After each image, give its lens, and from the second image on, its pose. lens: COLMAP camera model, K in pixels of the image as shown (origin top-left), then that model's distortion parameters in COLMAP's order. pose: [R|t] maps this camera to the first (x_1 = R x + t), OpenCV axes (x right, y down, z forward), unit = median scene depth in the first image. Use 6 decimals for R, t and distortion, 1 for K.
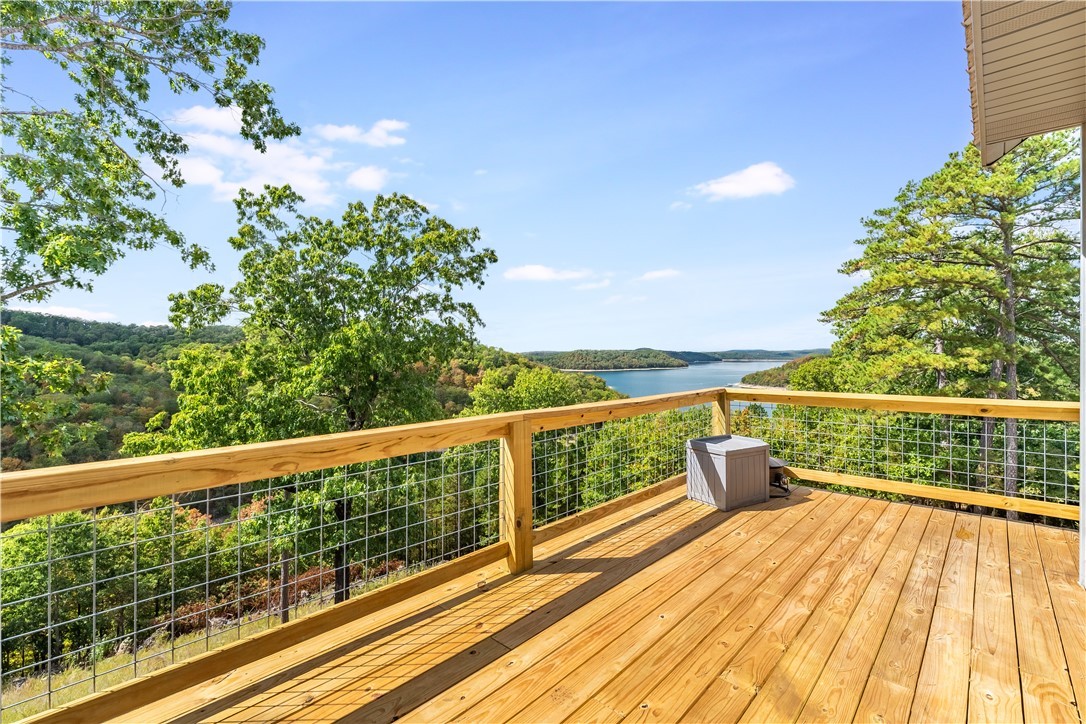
lens RADIAL K [[466.9, 0, 543.0], [0, 466.9, 362.0], [0, 0, 1]] dist [-0.000386, -0.000035]
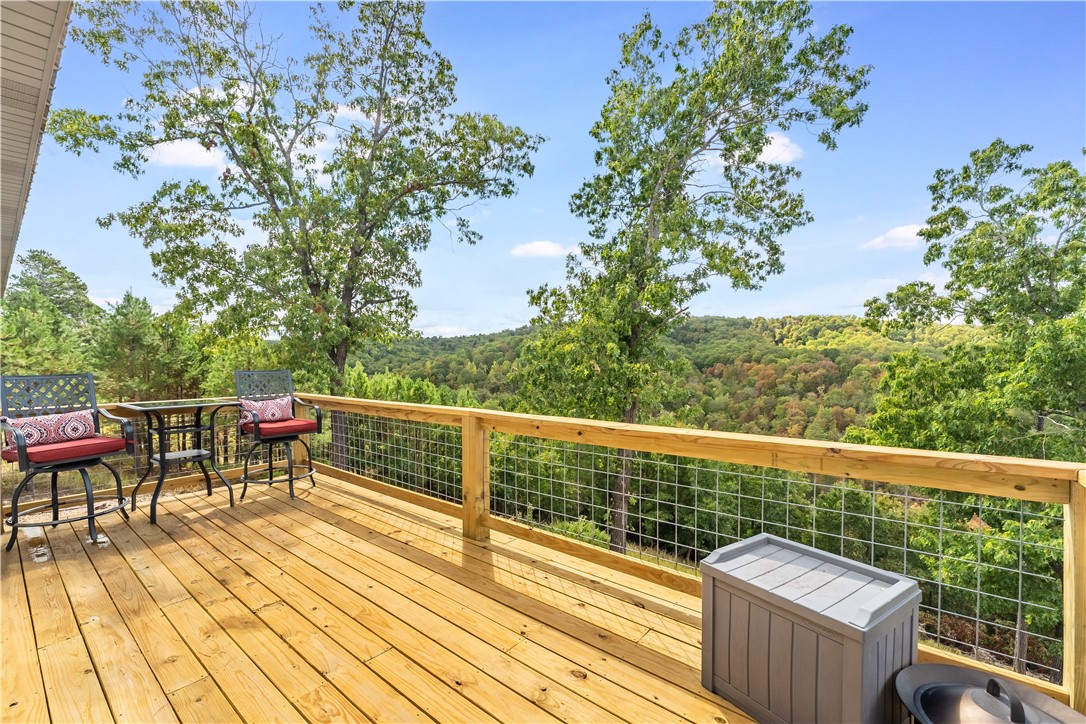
lens RADIAL K [[465.4, 0, 542.2], [0, 465.4, 376.3], [0, 0, 1]] dist [0.001009, 0.000159]
pose [[0.070403, 0.035973, -0.996870, 0.184916], [-0.007604, 0.999340, 0.035525, -0.003657], [0.997490, 0.005079, 0.070630, 0.172892]]
